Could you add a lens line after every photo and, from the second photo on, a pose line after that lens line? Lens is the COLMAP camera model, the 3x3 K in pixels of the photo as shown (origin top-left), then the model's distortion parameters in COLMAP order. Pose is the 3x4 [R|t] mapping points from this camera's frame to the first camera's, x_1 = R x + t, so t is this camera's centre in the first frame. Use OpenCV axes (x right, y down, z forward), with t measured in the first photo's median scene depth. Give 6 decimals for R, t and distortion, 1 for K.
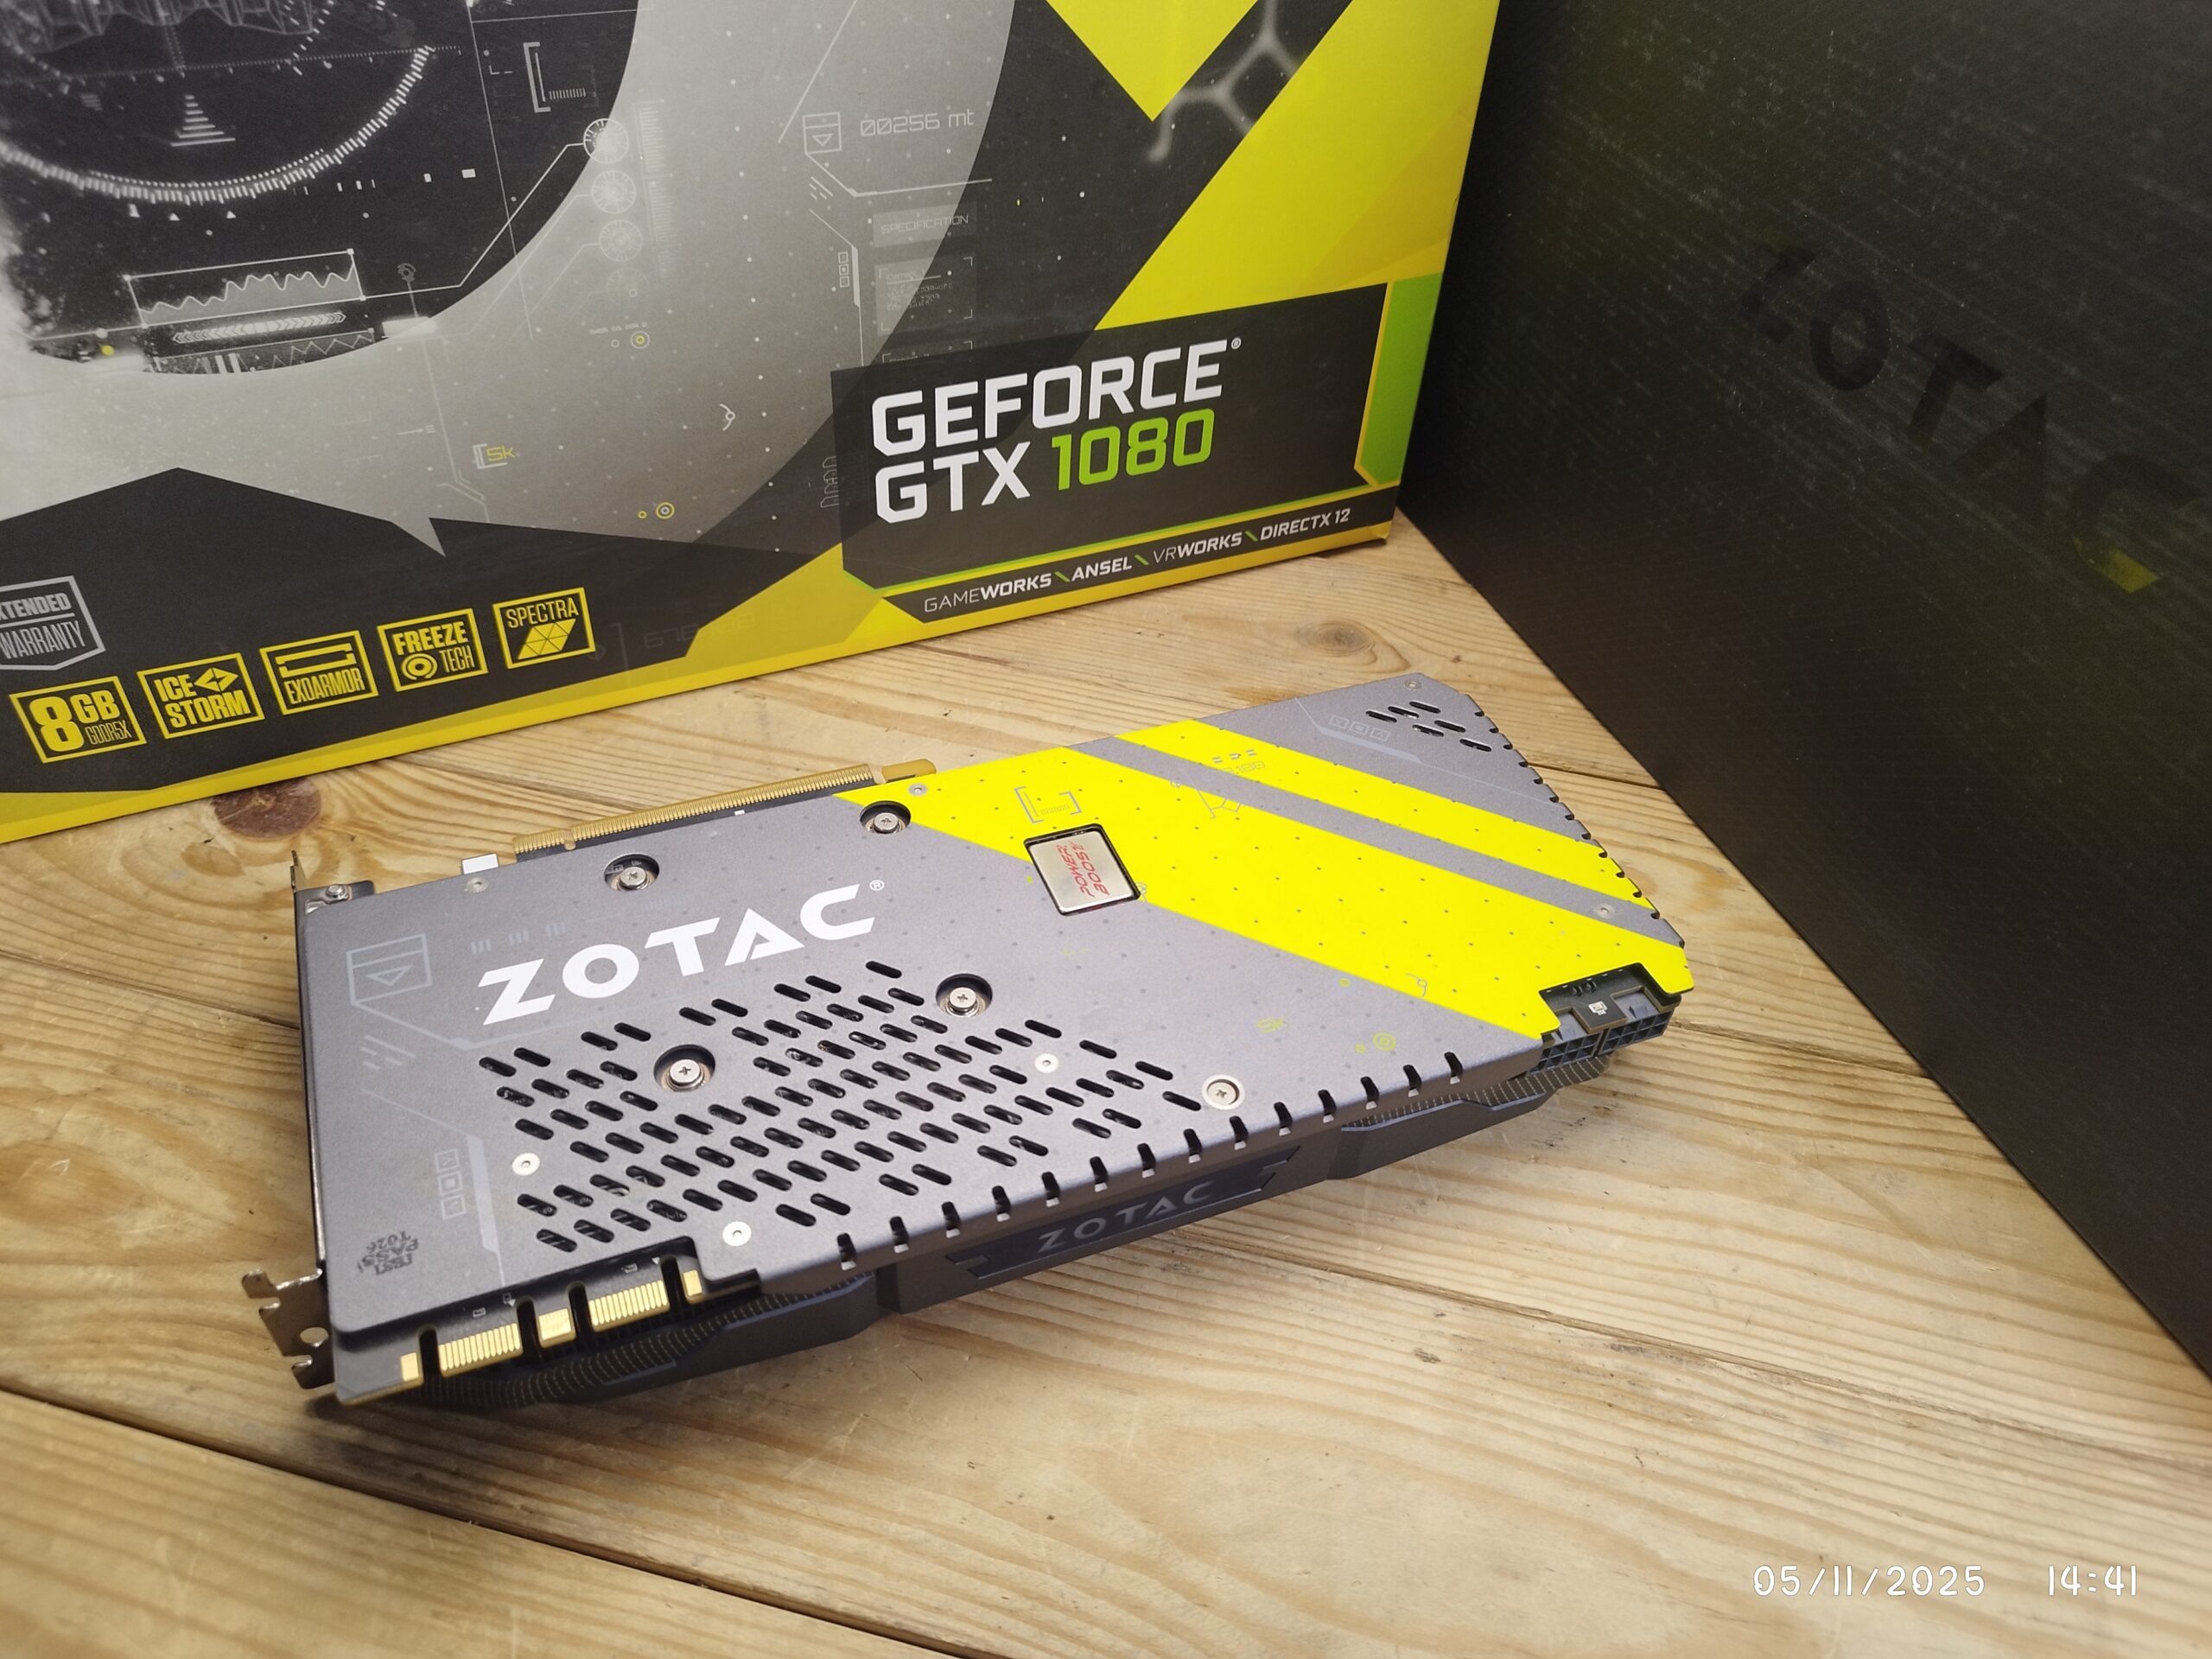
lens RADIAL K [[1667.2, 0, 1105.5], [0, 1667.2, 849.1], [0, 0, 1]] dist [-0.009397, -0.009234]
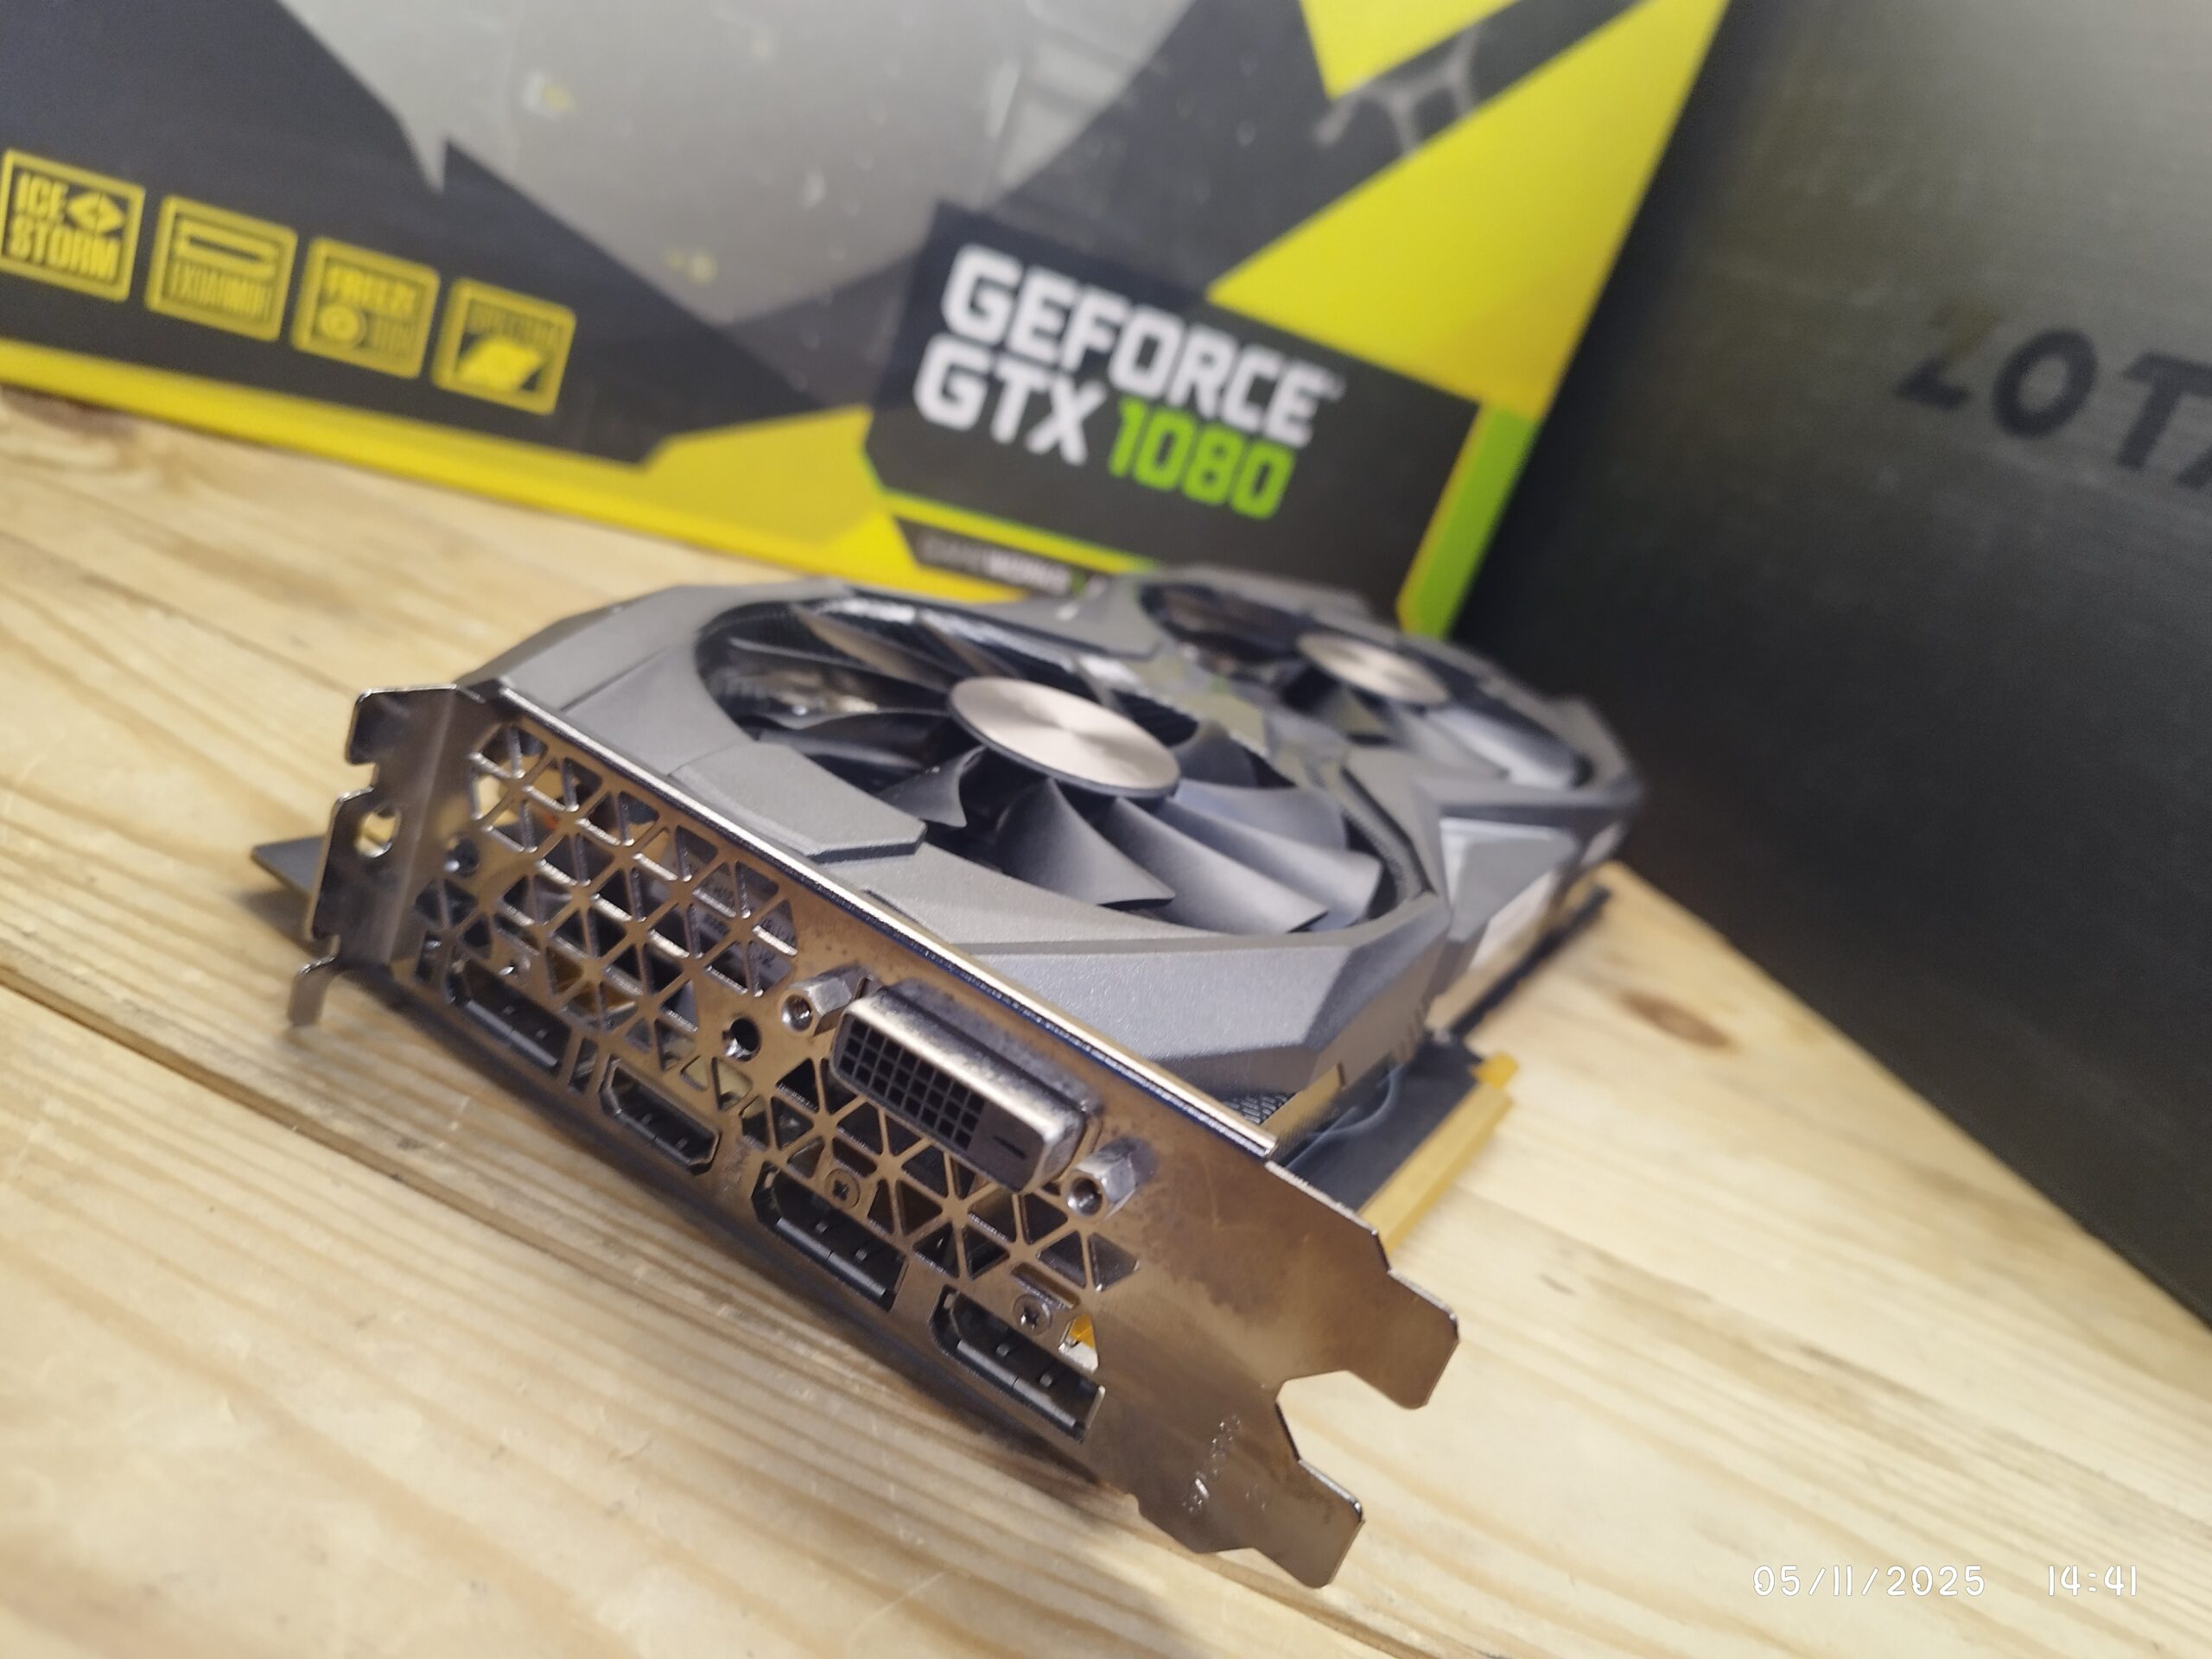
lens RADIAL K [[1720.6, 0, 1112.3], [0, 1720.6, 834.0], [0, 0, 1]] dist [-0.047566, 0.006832]
pose [[0.956416, 0.274259, 0.100249, -0.075704], [-0.213281, 0.890596, -0.401685, 0.367614], [-0.199448, 0.362797, 0.910274, 0.284249]]
